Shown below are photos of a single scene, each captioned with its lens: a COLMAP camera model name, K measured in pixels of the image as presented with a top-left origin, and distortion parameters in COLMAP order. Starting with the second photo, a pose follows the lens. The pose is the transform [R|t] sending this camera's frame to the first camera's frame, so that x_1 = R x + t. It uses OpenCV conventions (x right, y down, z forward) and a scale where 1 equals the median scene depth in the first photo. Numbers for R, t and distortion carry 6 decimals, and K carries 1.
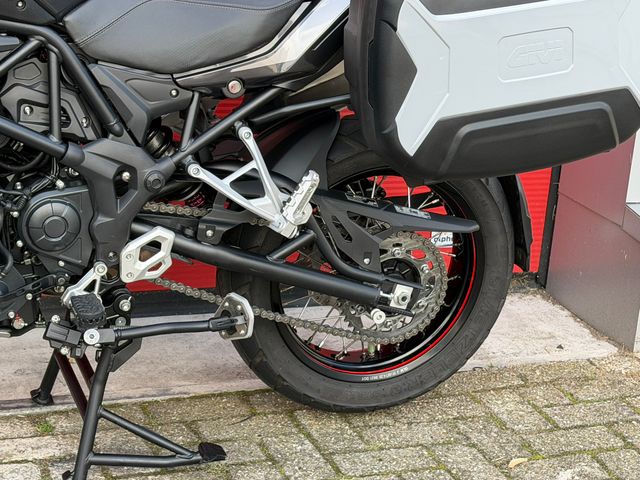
lens RADIAL K [[1424.9, 0, 320.0], [0, 1424.9, 240.0], [0, 0, 1]] dist [0.174313, 0.133249]
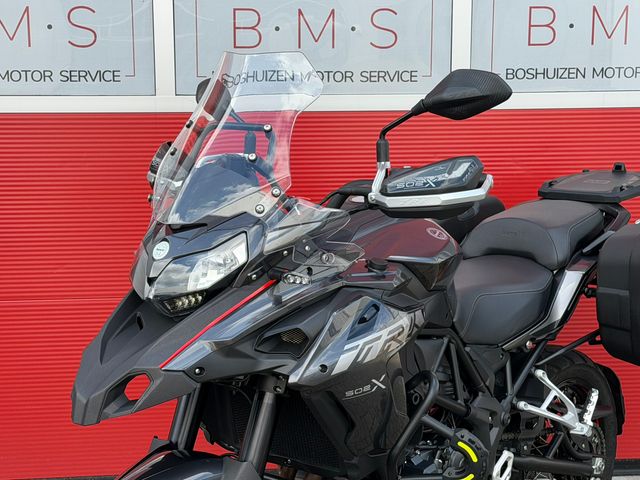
lens RADIAL K [[1263.0, 0, 326.3], [0, 1263.0, 244.4], [0, 0, 1]] dist [0.128159, 0.189275]
pose [[0.871039, -0.159131, 0.464725, -0.838512], [0.234188, 0.966162, -0.108108, -0.114546], [-0.431796, 0.202999, 0.878831, -0.085255]]
